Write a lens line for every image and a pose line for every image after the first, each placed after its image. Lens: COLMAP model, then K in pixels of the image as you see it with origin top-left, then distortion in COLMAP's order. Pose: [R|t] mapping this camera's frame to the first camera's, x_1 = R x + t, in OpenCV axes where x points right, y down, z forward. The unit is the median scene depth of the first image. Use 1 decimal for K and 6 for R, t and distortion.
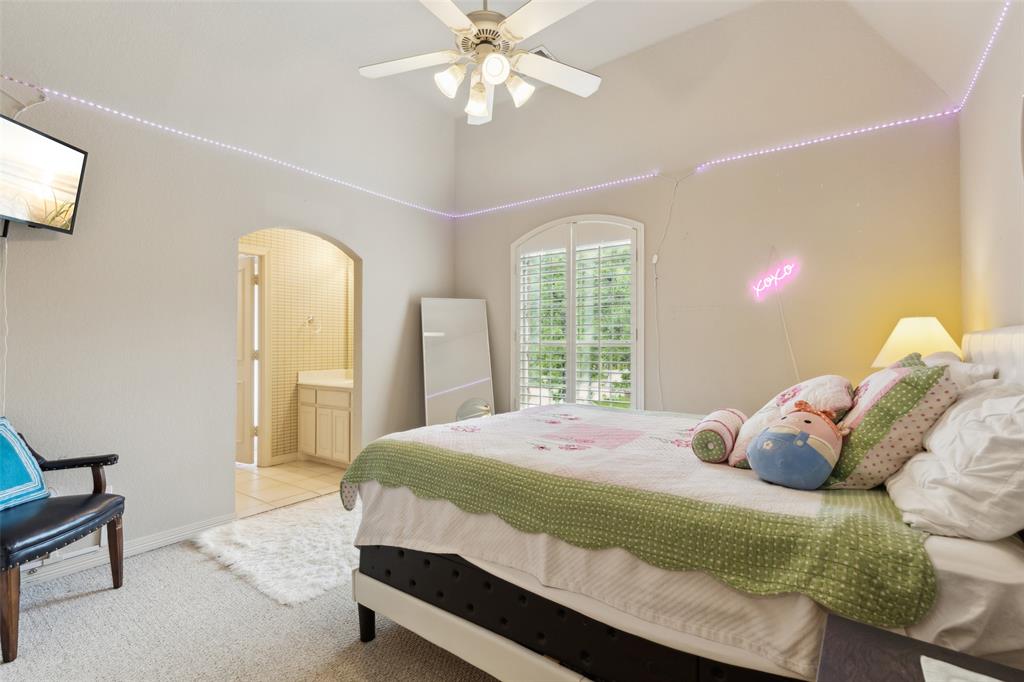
lens RADIAL K [[460.7, 0, 512.7], [0, 460.7, 344.5], [0, 0, 1]] dist [0.011619, -0.001901]
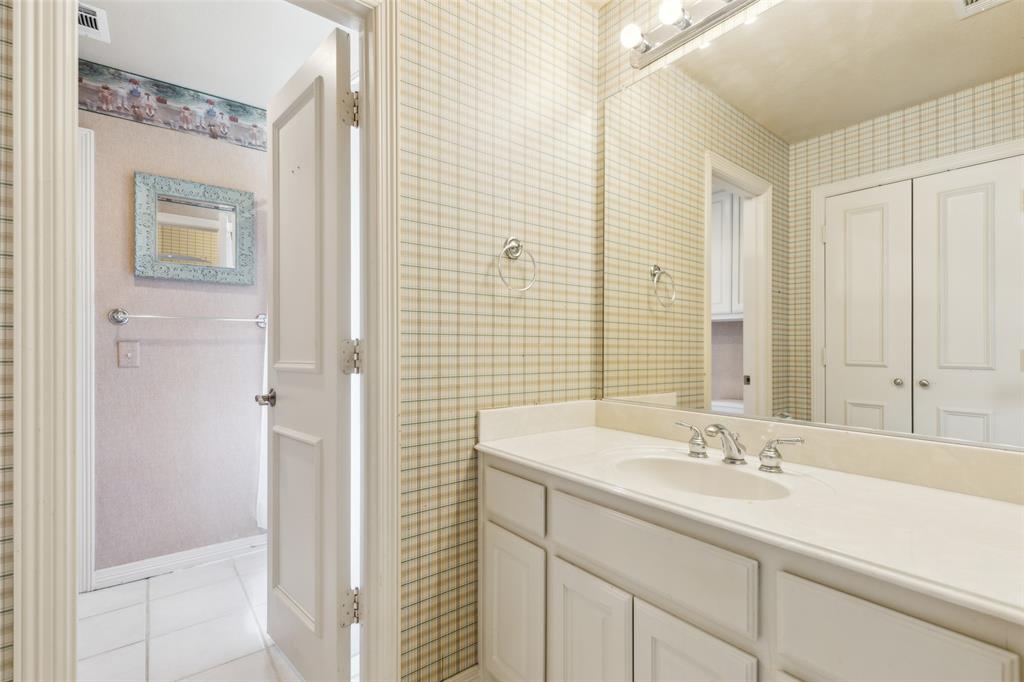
lens RADIAL K [[460.7, 0, 510.6], [0, 460.7, 343.2], [0, 0, 1]] dist [0.011619, -0.001901]
pose [[0.957500, 0.001739, -0.288429, -0.366871], [0.001920, 0.999921, 0.012403, 0.010375], [0.288428, -0.012429, 0.957421, 0.733893]]
